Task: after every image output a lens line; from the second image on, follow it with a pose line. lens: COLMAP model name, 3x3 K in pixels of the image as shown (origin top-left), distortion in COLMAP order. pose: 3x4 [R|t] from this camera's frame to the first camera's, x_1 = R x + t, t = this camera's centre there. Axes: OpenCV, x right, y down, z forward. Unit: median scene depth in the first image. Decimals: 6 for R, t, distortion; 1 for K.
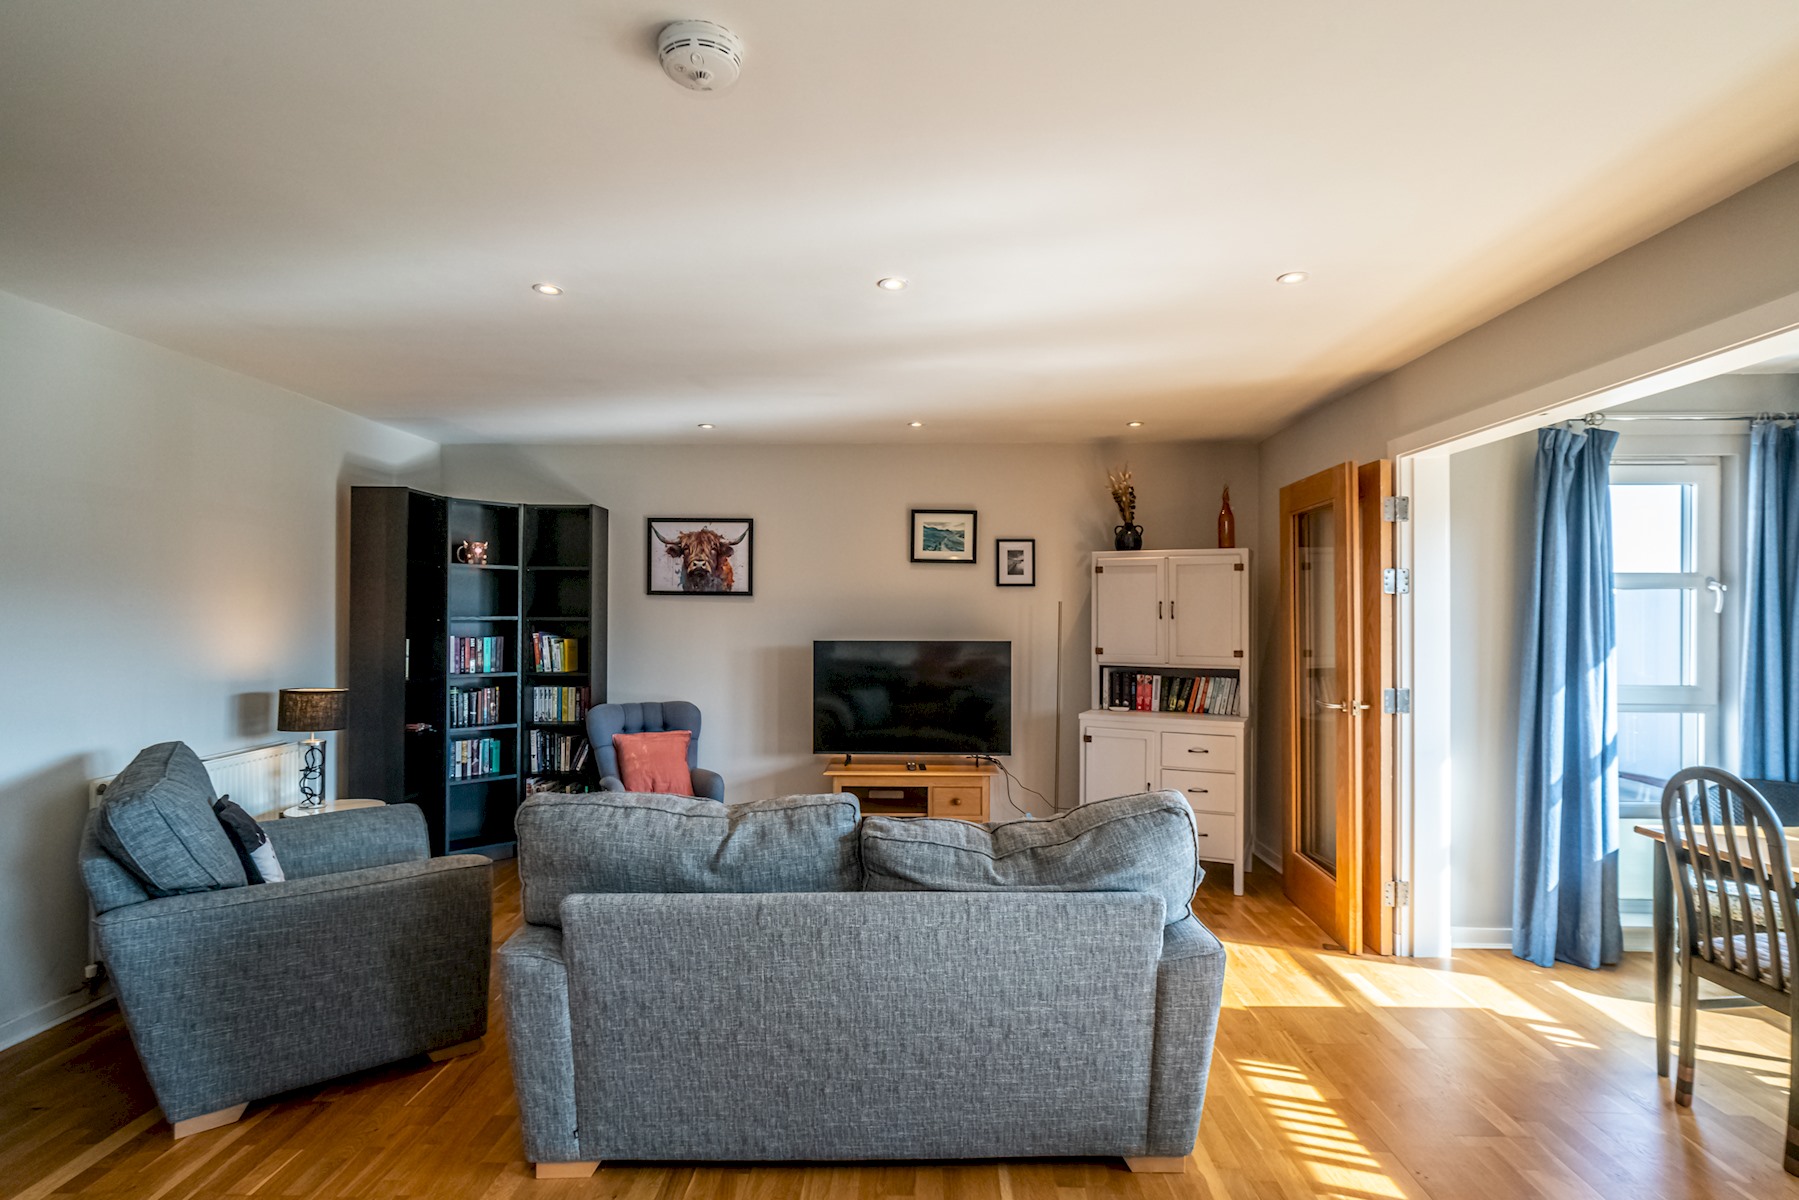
lens RADIAL K [[911.0, 0, 902.0], [0, 911.0, 613.9], [0, 0, 1]] dist [-0.015848, 0.017676]
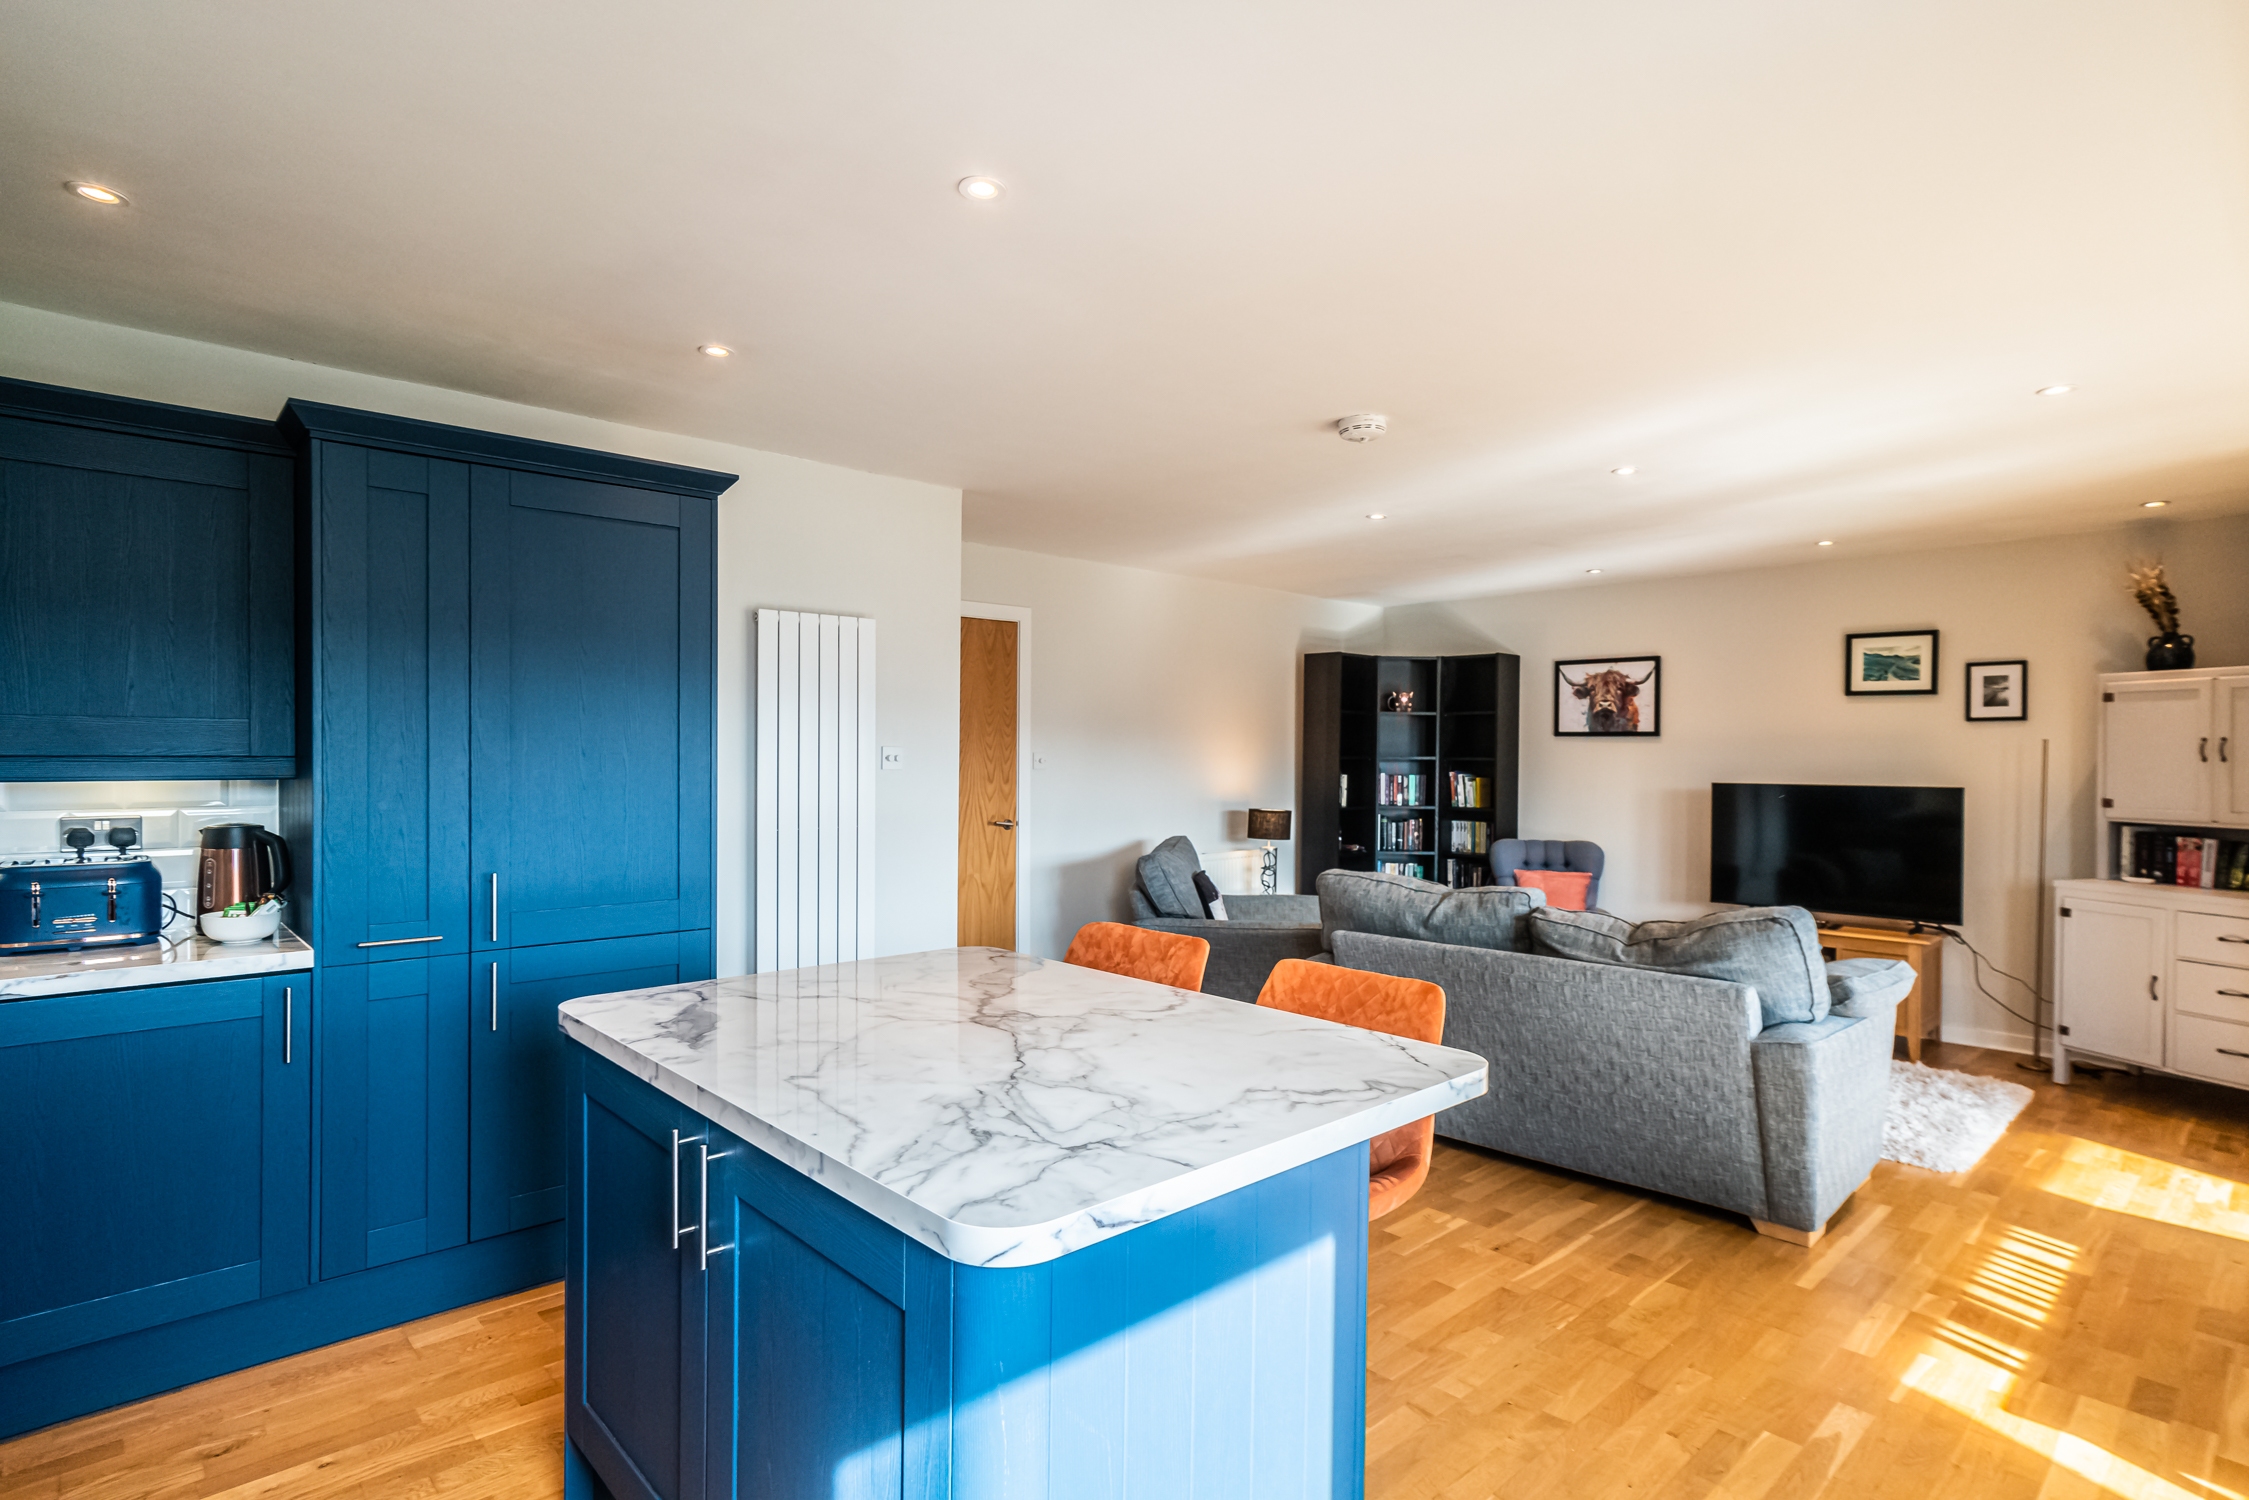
lens RADIAL K [[1138.9, 0, 1127.7], [0, 1138.9, 767.4], [0, 0, 1]] dist [-0.015848, 0.017676]
pose [[0.699367, 0.008742, -0.714710, 0.325250], [-0.002488, 0.999949, 0.009797, 0.003198], [0.714759, -0.005073, 0.699353, -0.265564]]
